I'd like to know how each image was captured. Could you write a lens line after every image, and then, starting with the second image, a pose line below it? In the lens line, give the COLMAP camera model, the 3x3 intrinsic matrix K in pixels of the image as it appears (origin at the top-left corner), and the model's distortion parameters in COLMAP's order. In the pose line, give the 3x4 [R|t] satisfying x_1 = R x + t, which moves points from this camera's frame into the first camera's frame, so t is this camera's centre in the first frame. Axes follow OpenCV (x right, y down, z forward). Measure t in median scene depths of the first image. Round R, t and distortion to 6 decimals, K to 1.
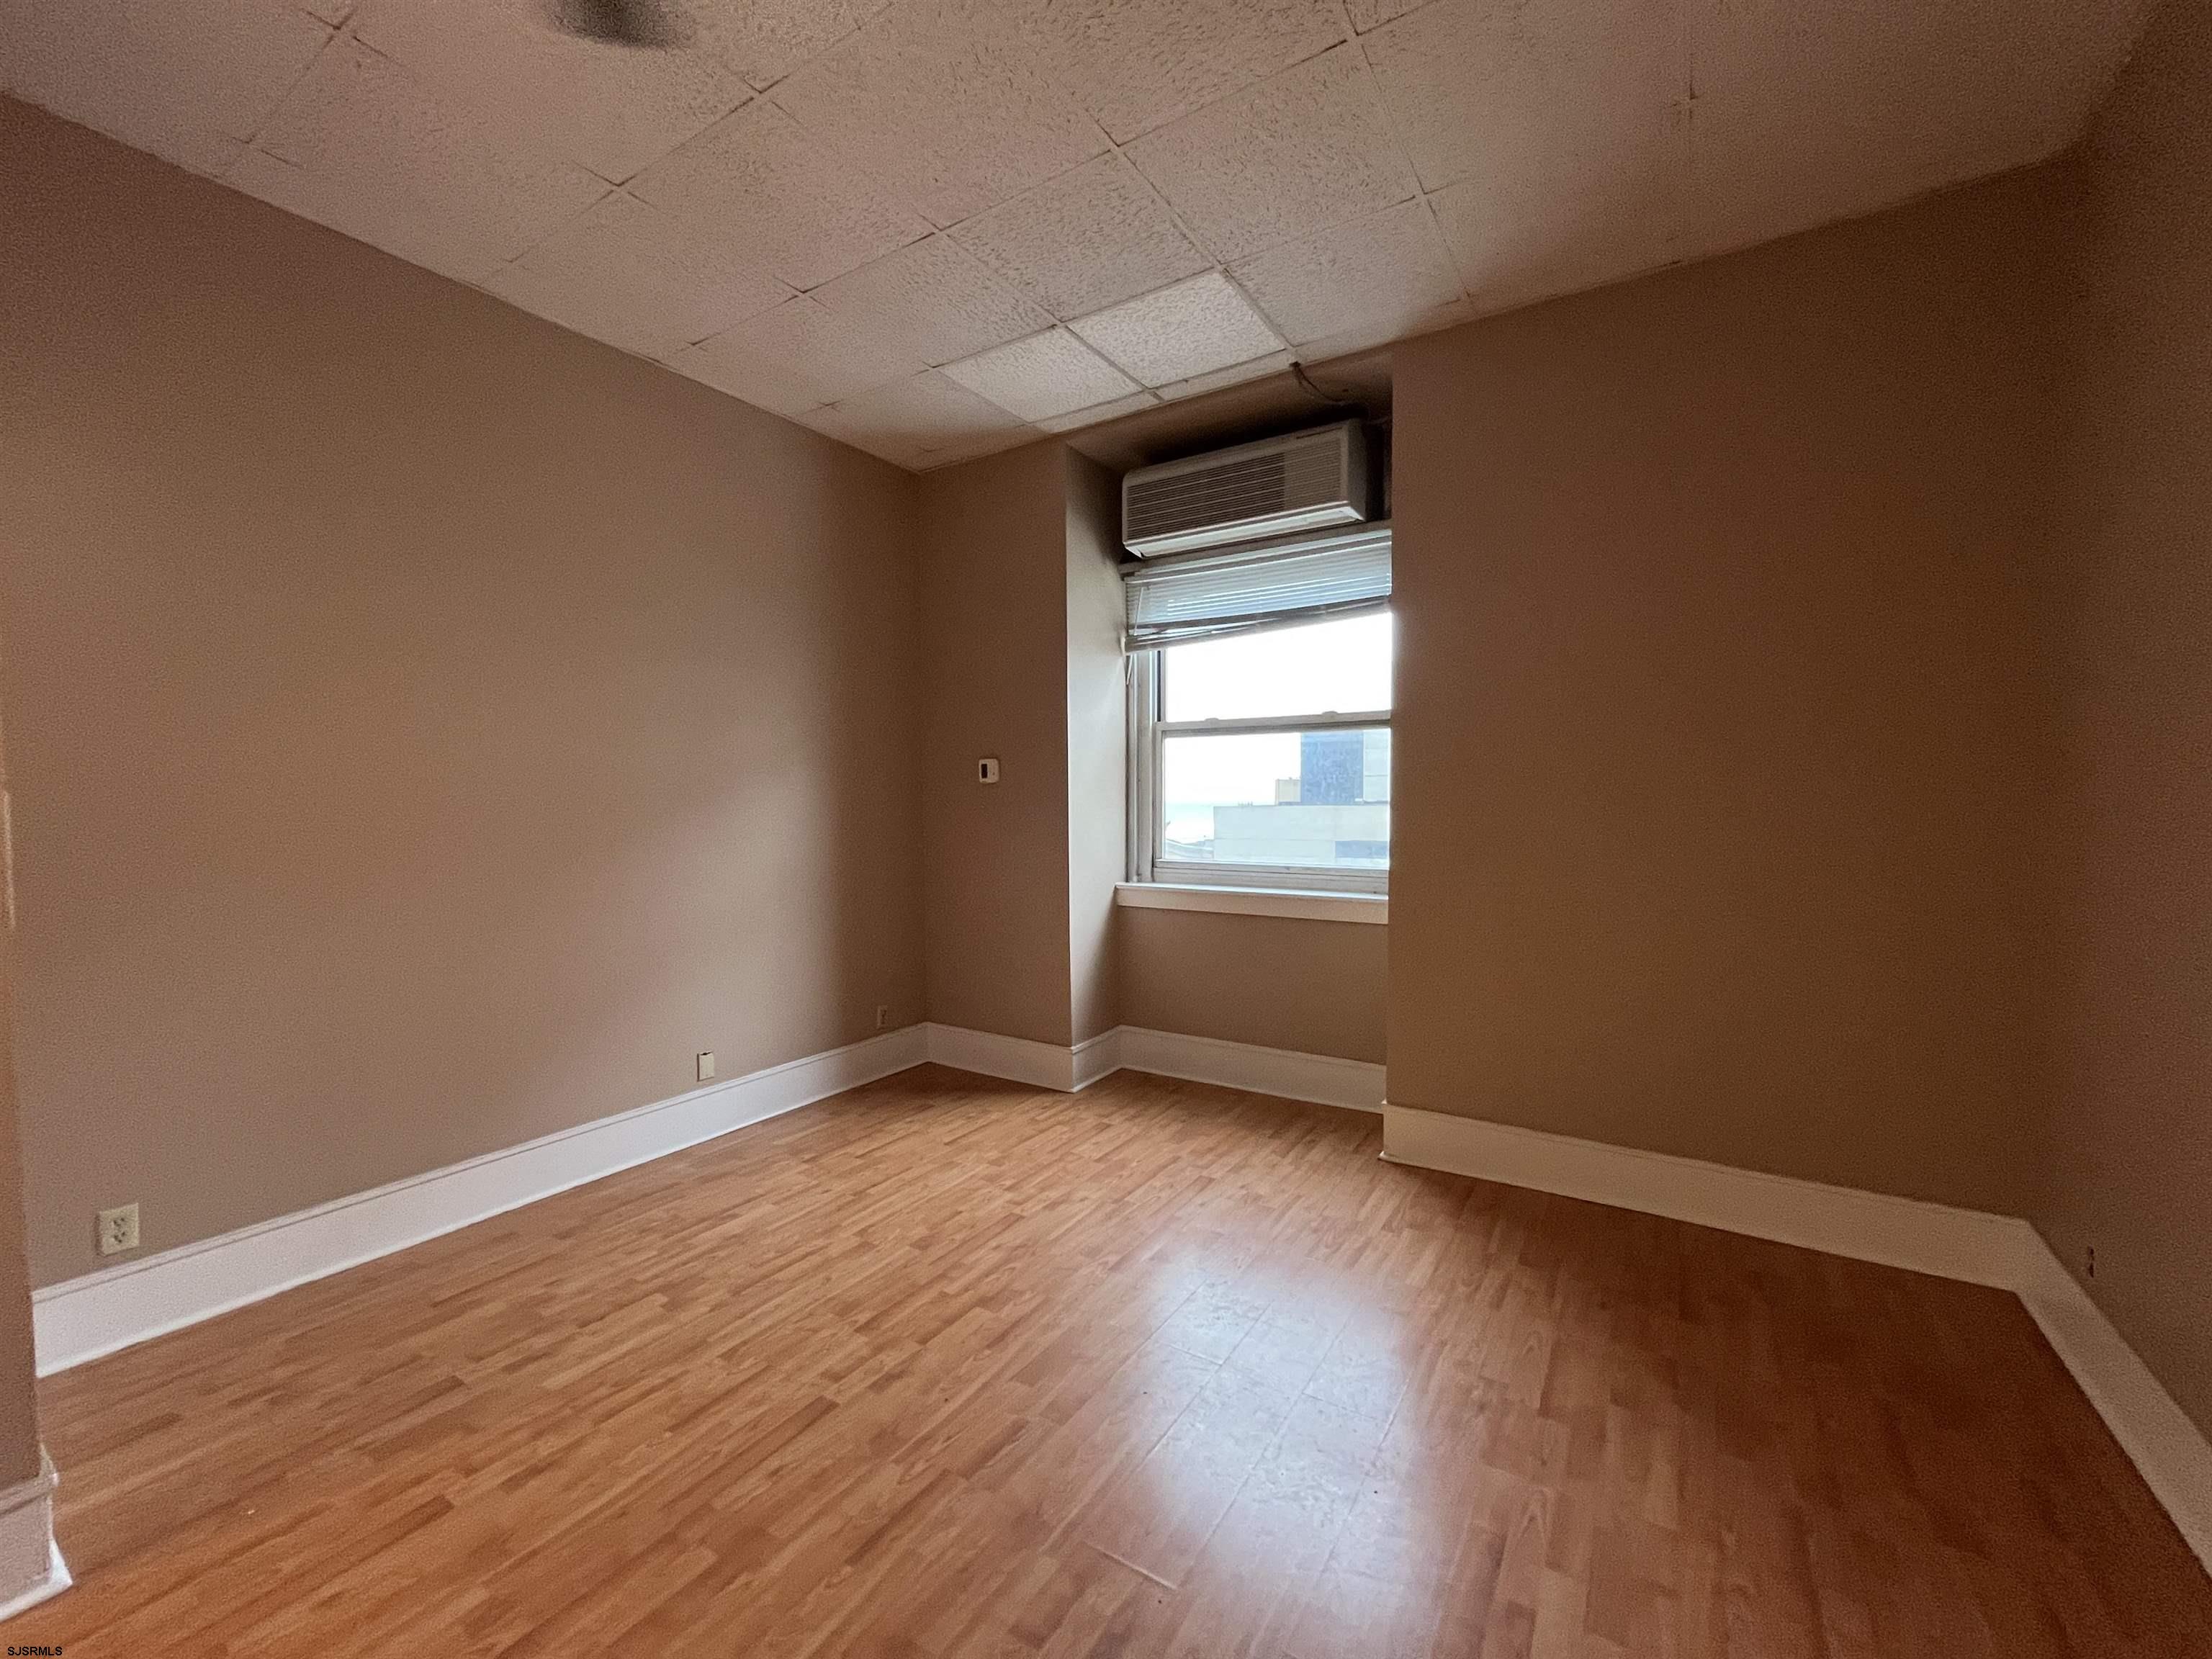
lens RADIAL K [[894.8, 0, 1100.1], [0, 894.8, 836.7], [0, 0, 1]] dist [-0.004803, -0.000551]
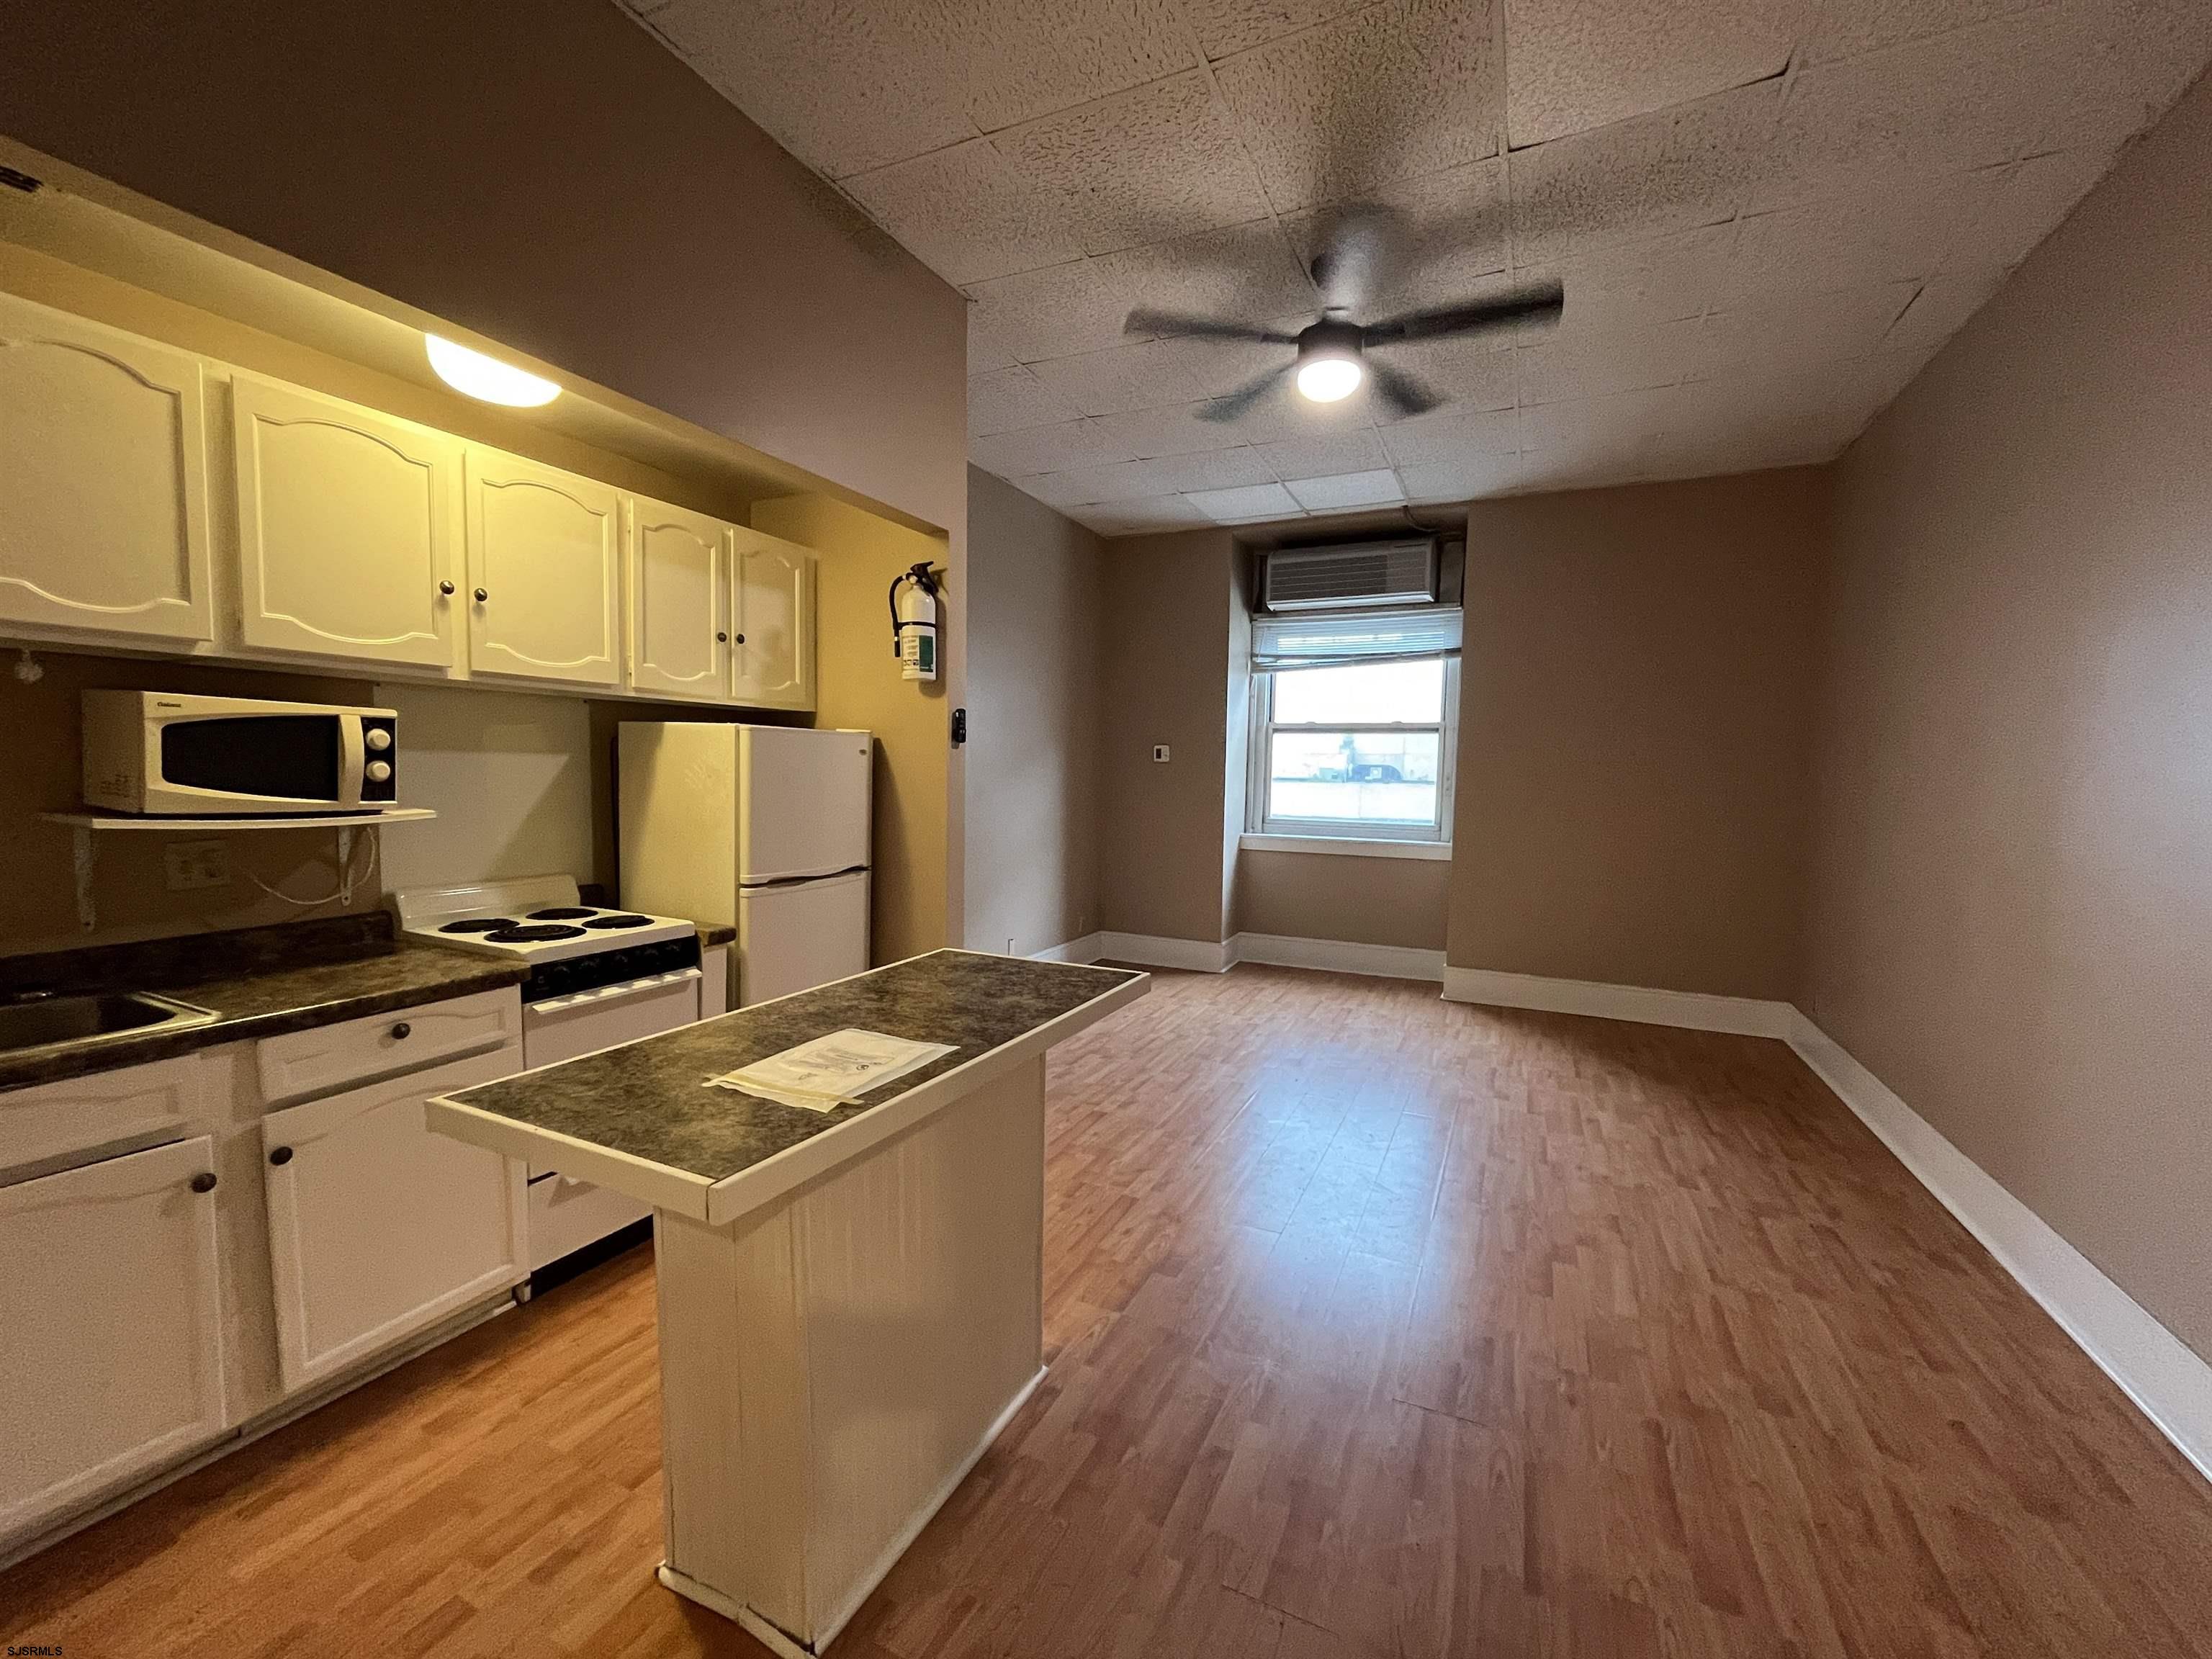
lens RADIAL K [[894.8, 0, 1100.1], [0, 894.8, 836.7], [0, 0, 1]] dist [-0.004803, -0.000551]
pose [[0.991676, 0.014108, 0.127982, -0.494314], [-0.018053, 0.999395, 0.029715, 0.022773], [-0.127485, -0.031778, 0.991331, -0.508491]]
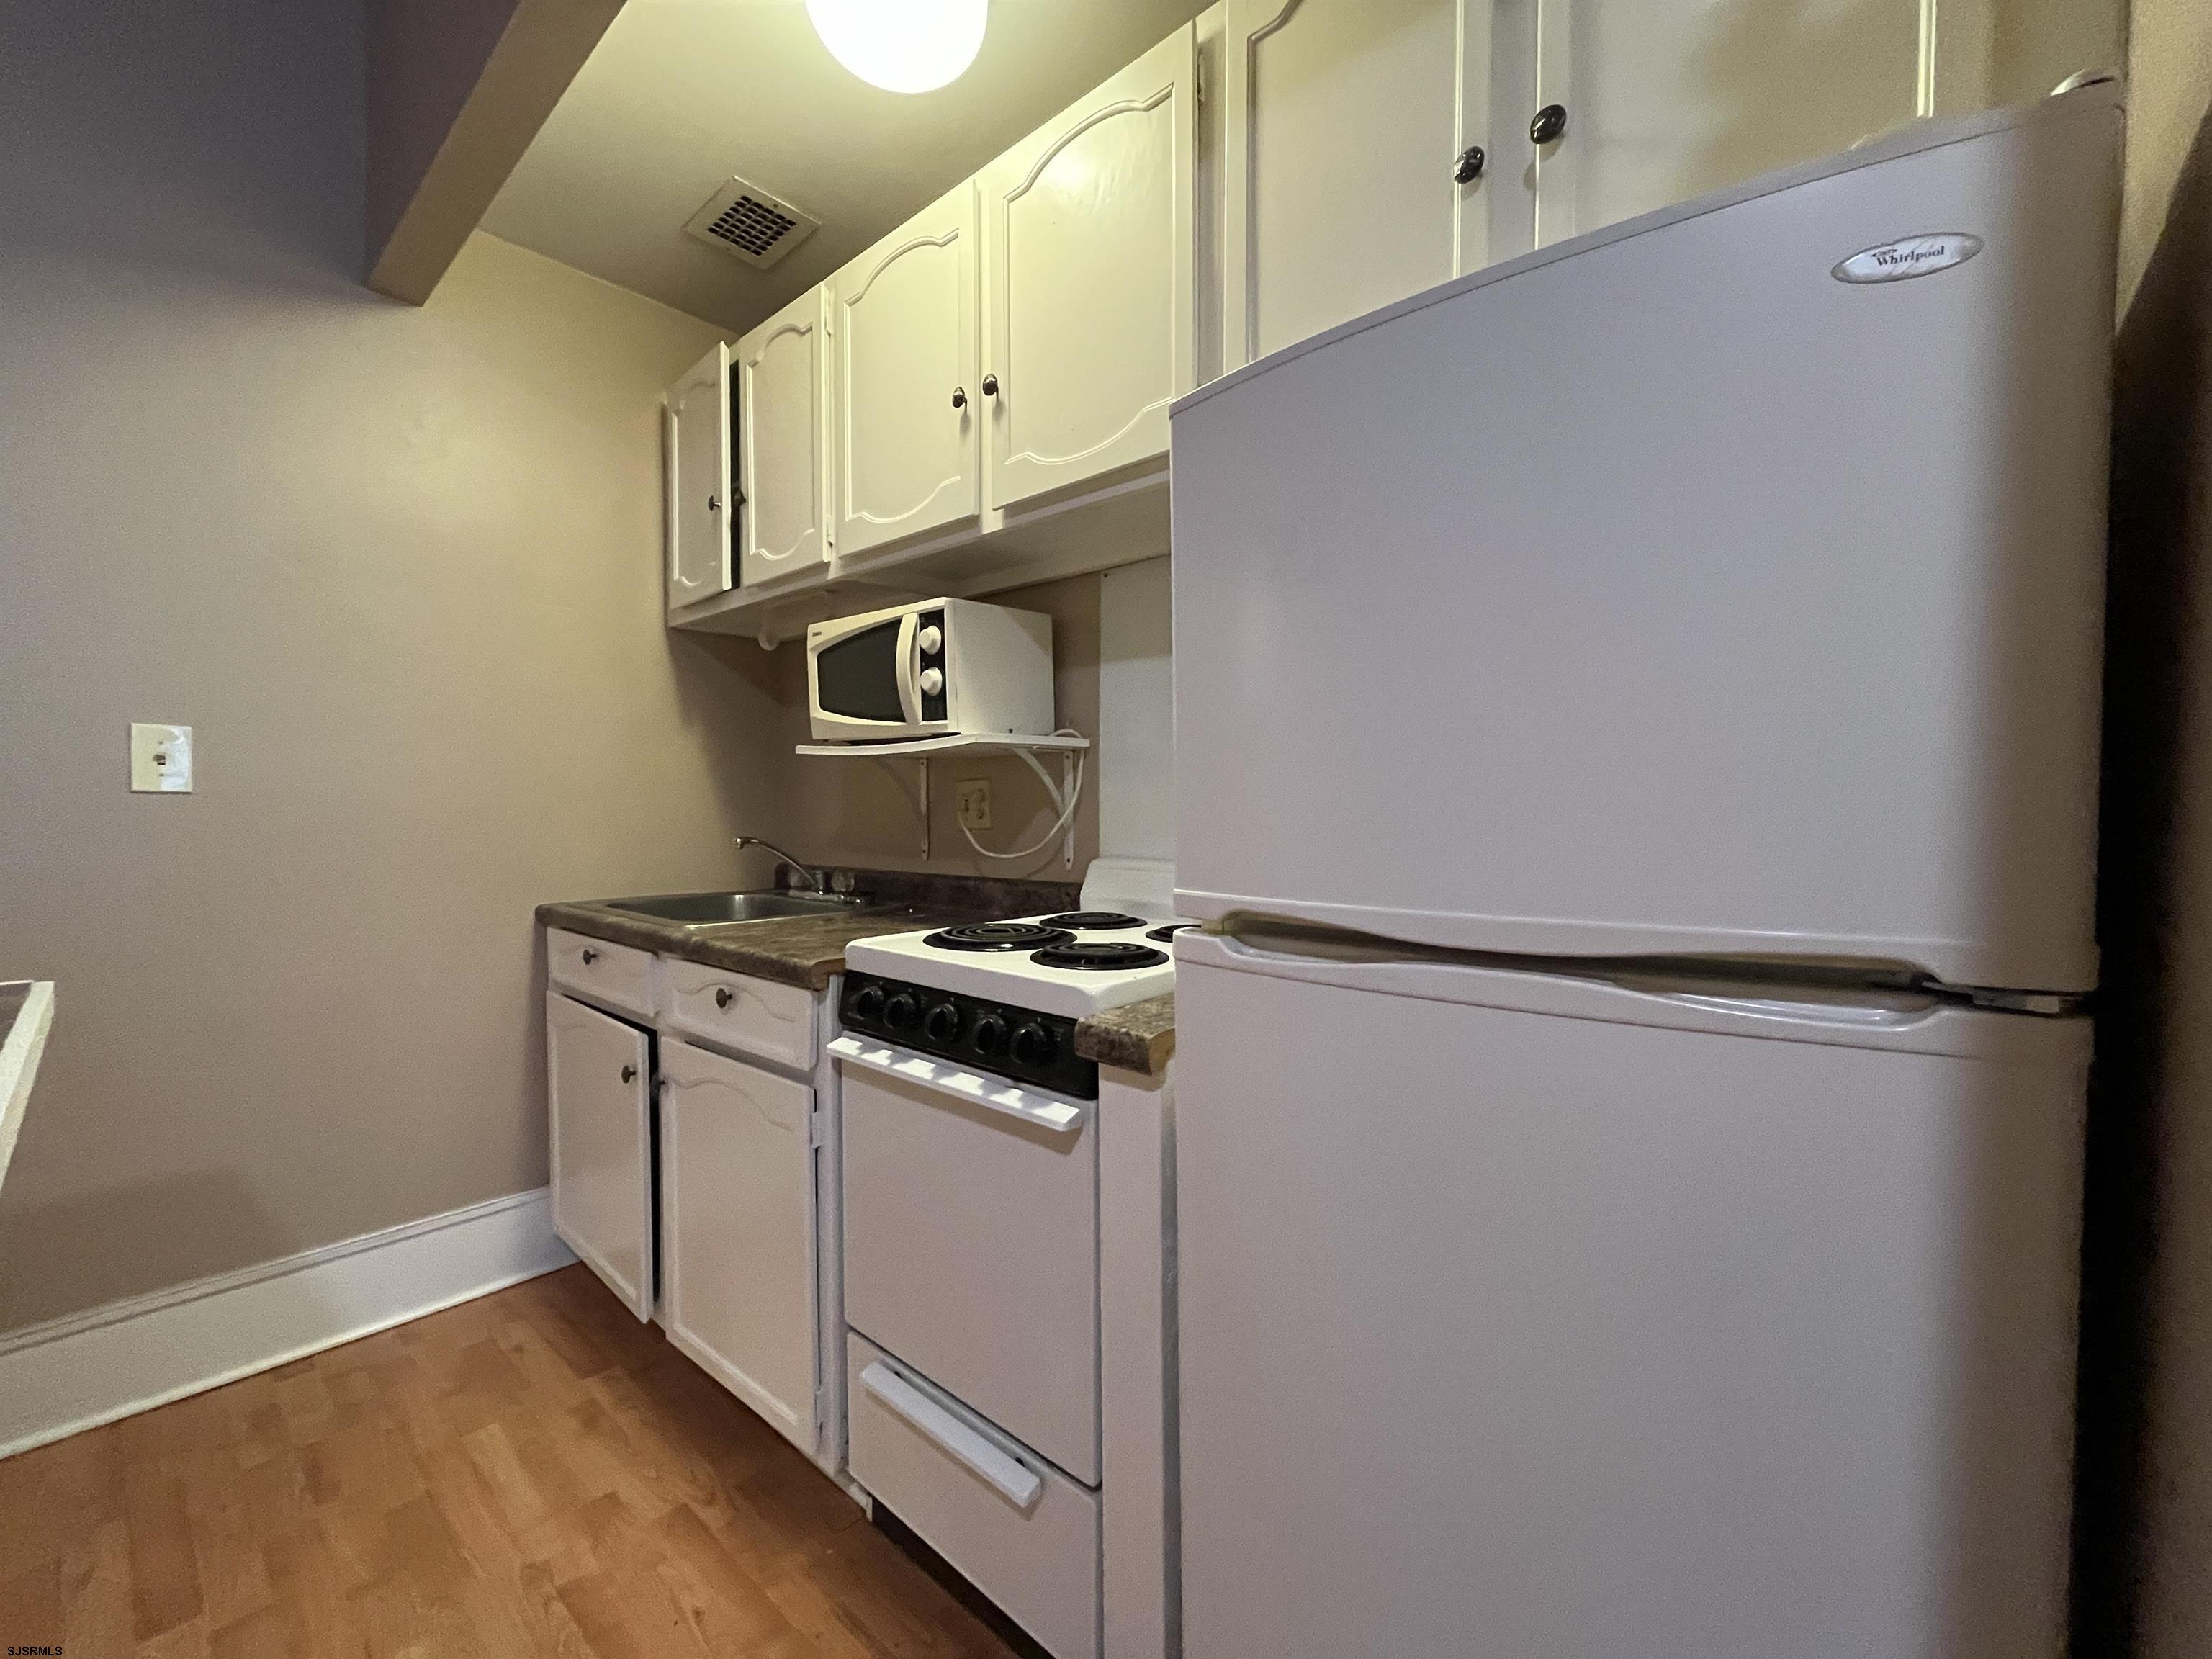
lens RADIAL K [[894.8, 0, 1100.1], [0, 894.8, 836.7], [0, 0, 1]] dist [-0.004803, -0.000551]
pose [[-0.142564, 0.035595, -0.989145, -0.453675], [-0.045533, 0.998059, 0.042478, 0.061593], [0.988738, 0.051095, -0.140667, 0.304616]]
